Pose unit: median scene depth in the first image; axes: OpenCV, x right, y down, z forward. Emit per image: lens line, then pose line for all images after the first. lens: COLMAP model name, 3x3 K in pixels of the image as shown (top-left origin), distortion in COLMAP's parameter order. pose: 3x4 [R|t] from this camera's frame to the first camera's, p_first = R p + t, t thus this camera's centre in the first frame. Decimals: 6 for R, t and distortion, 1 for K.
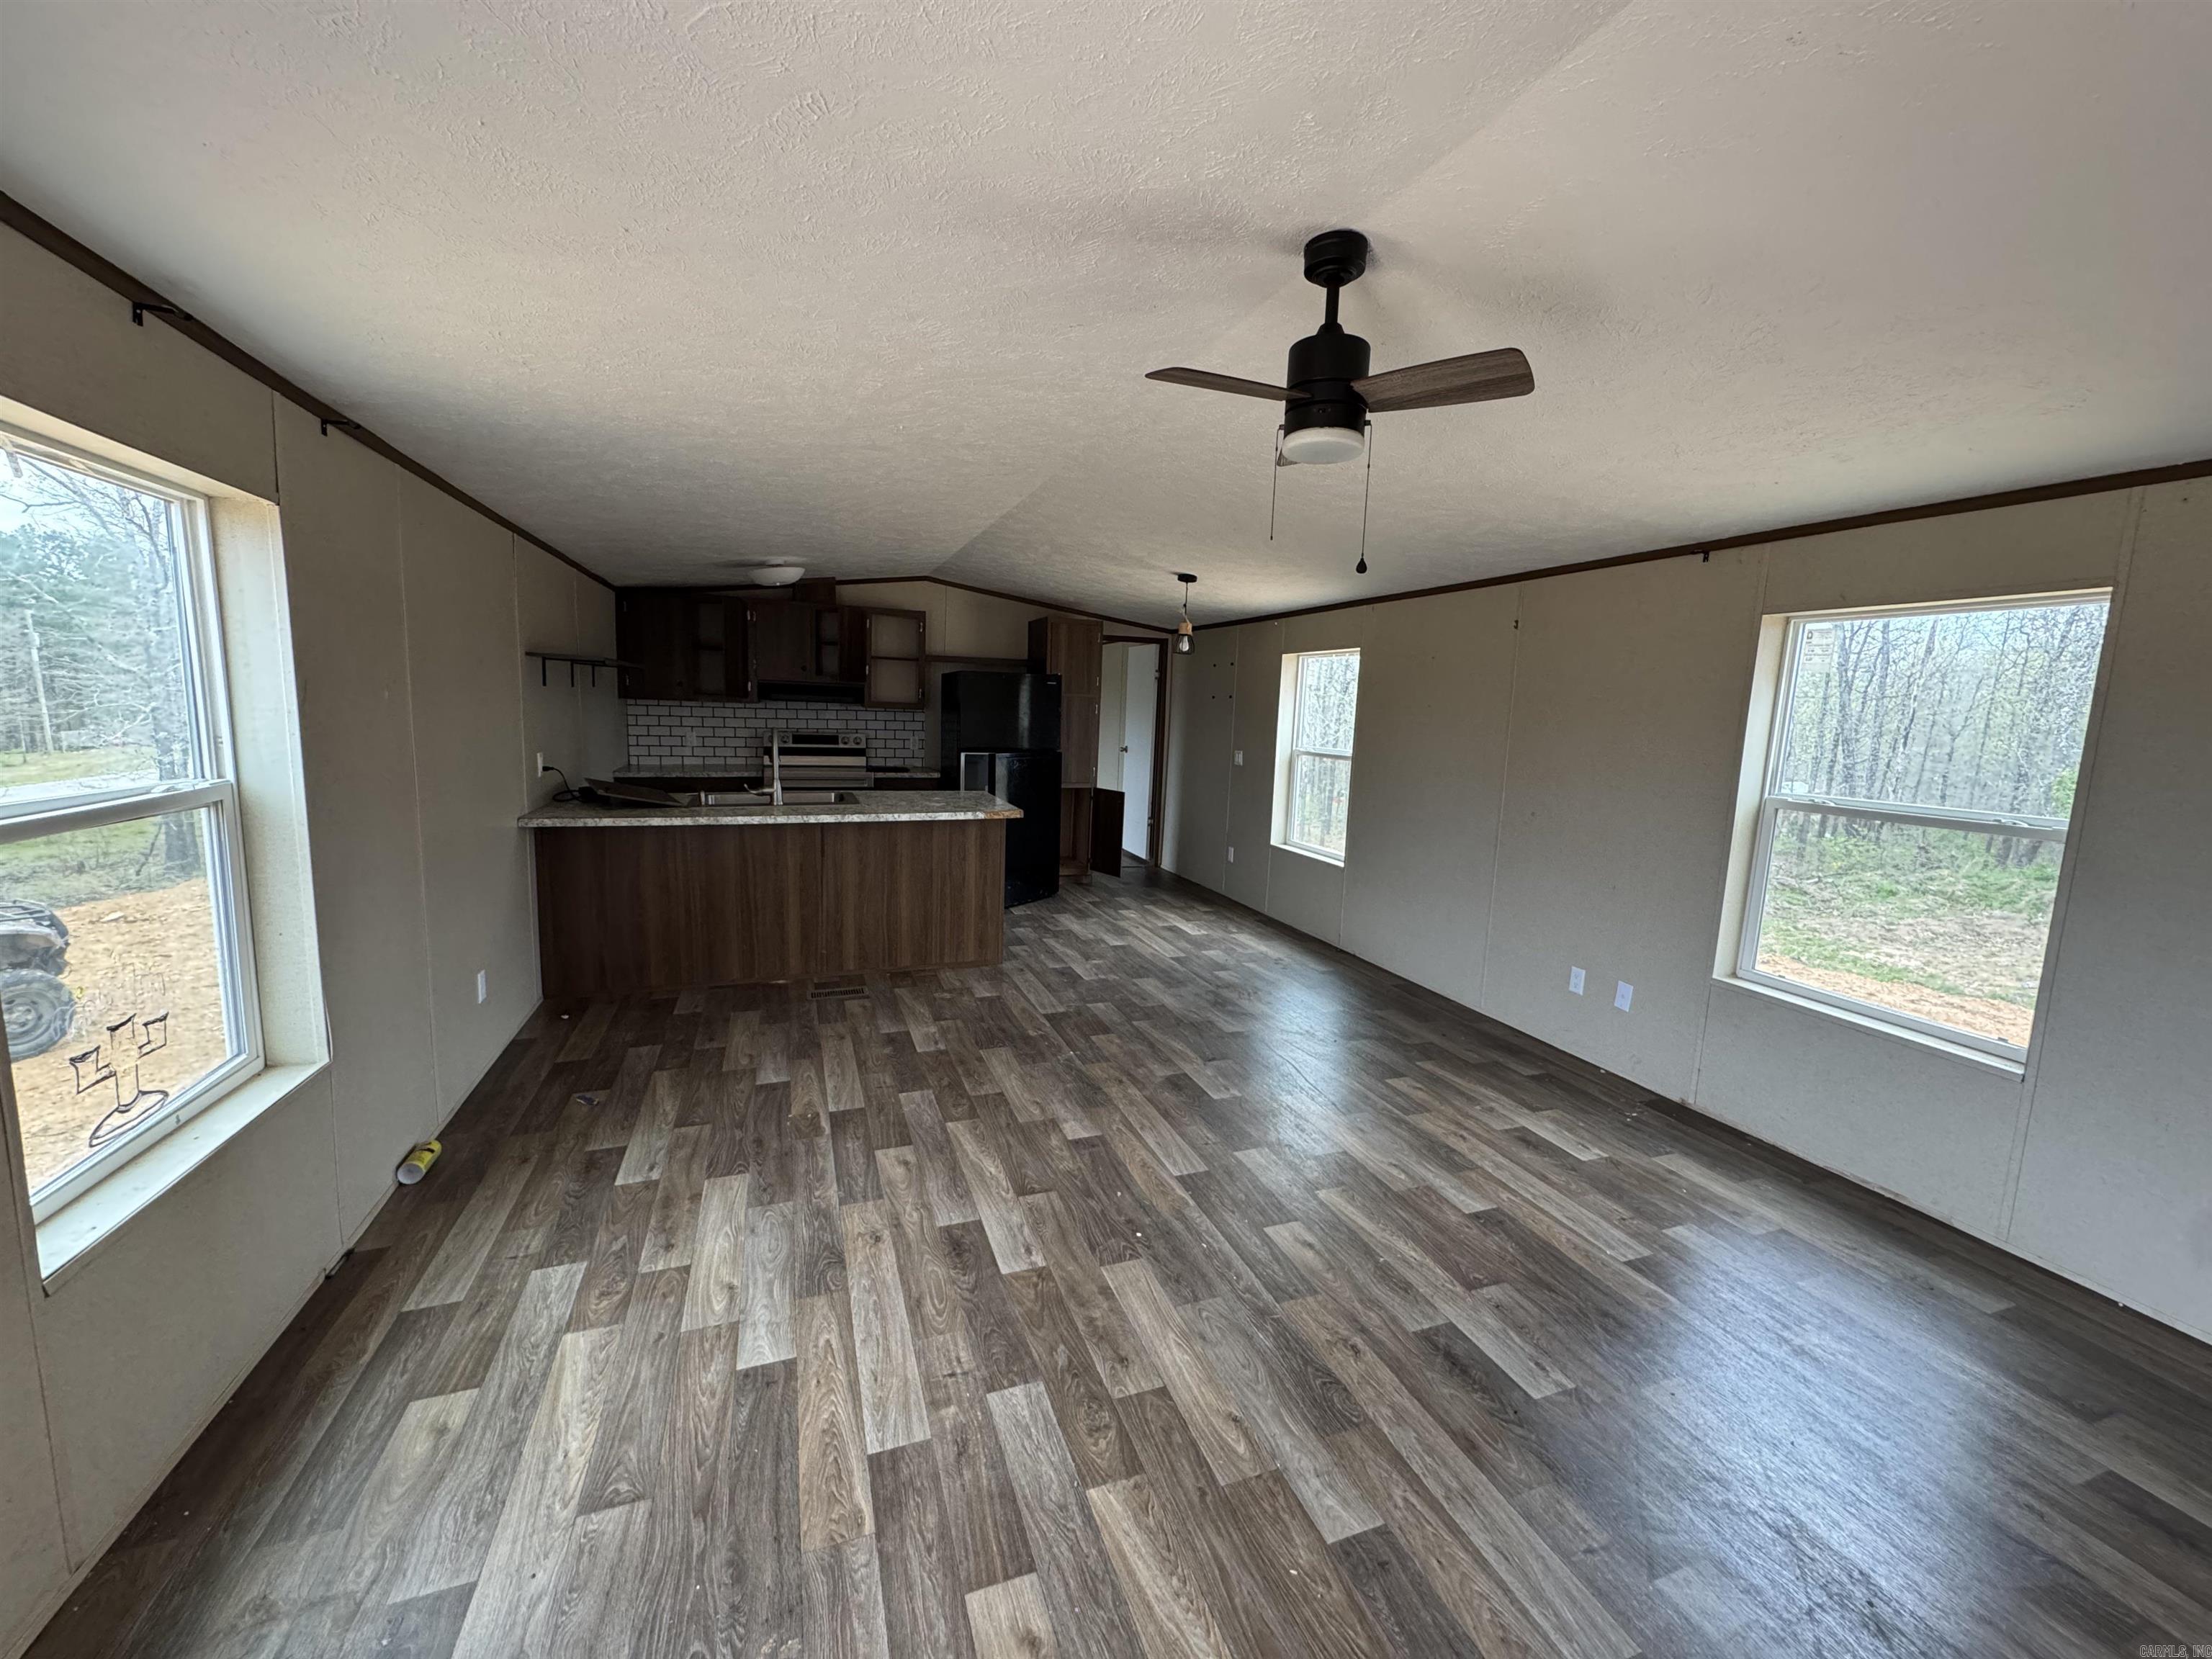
lens RADIAL K [[879.8, 0, 1106.9], [0, 879.8, 823.5], [0, 0, 1]] dist [-0.001615, -0.000029]
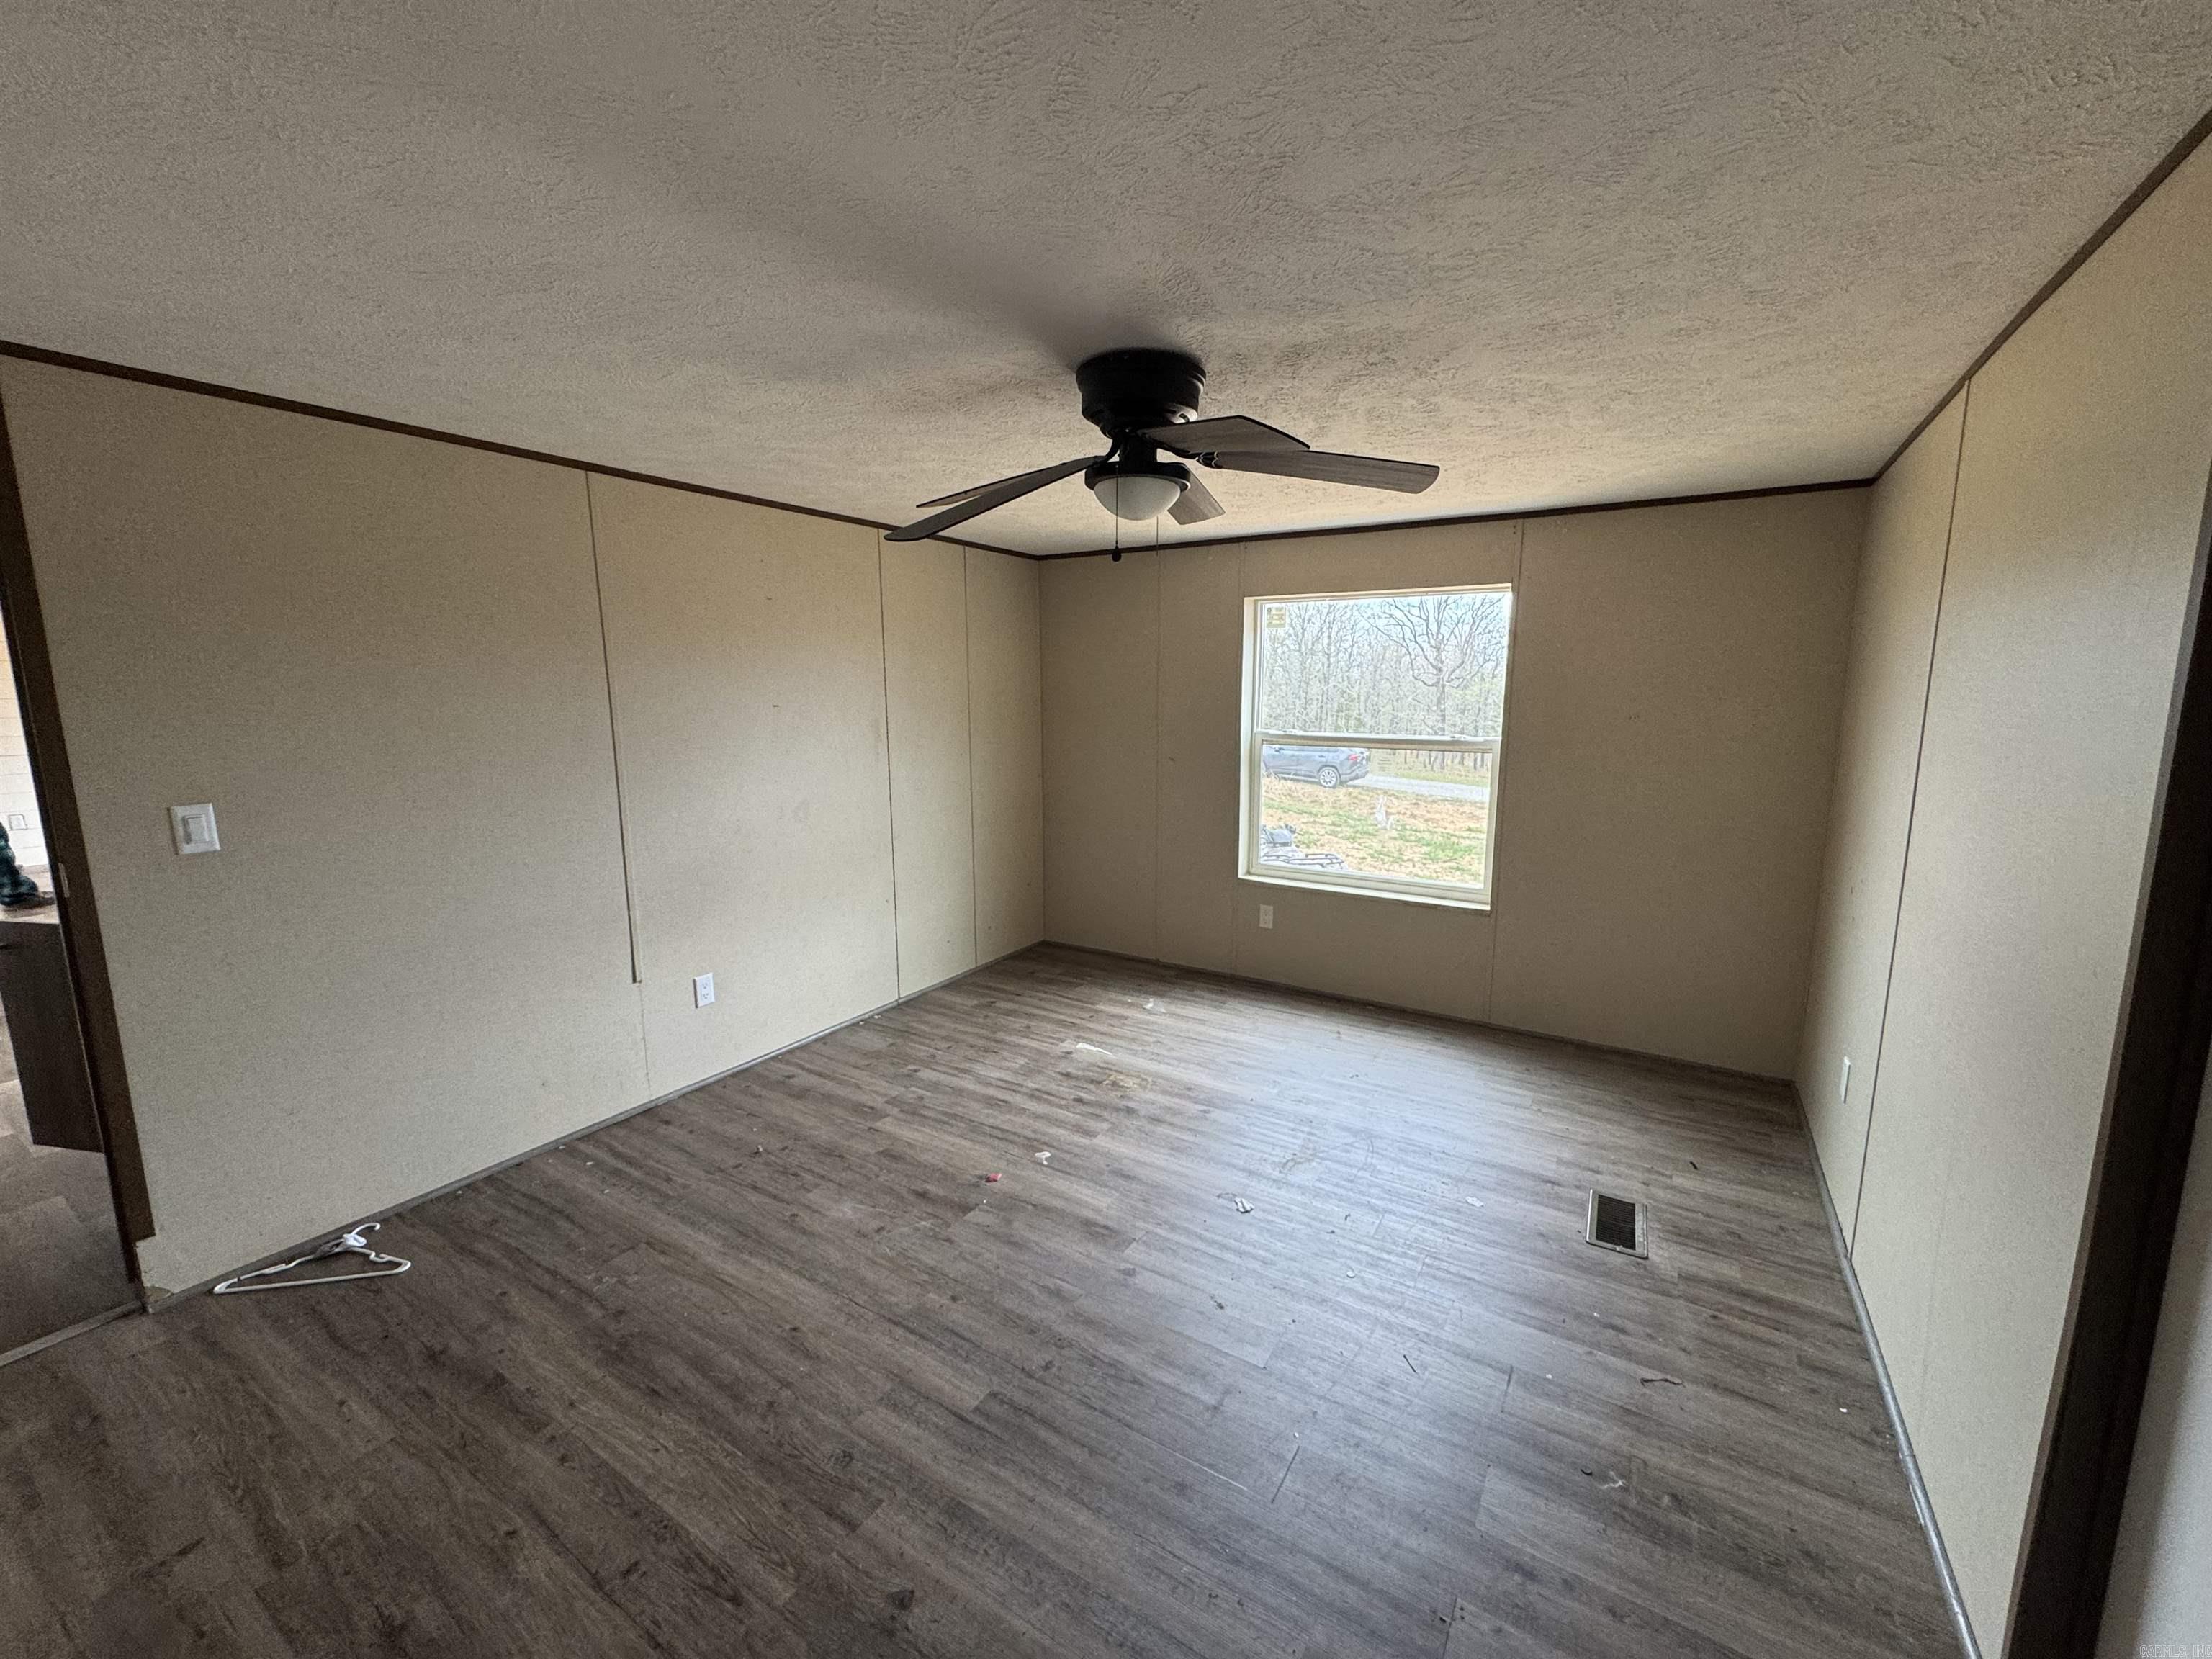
lens RADIAL K [[879.8, 0, 1106.9], [0, 879.8, 823.5], [0, 0, 1]] dist [-0.001615, -0.000029]
pose [[0.789146, -0.121185, 0.602132, -0.404642], [0.102978, 0.992570, 0.064803, -0.100836], [-0.605512, 0.010868, 0.795762, 0.710792]]
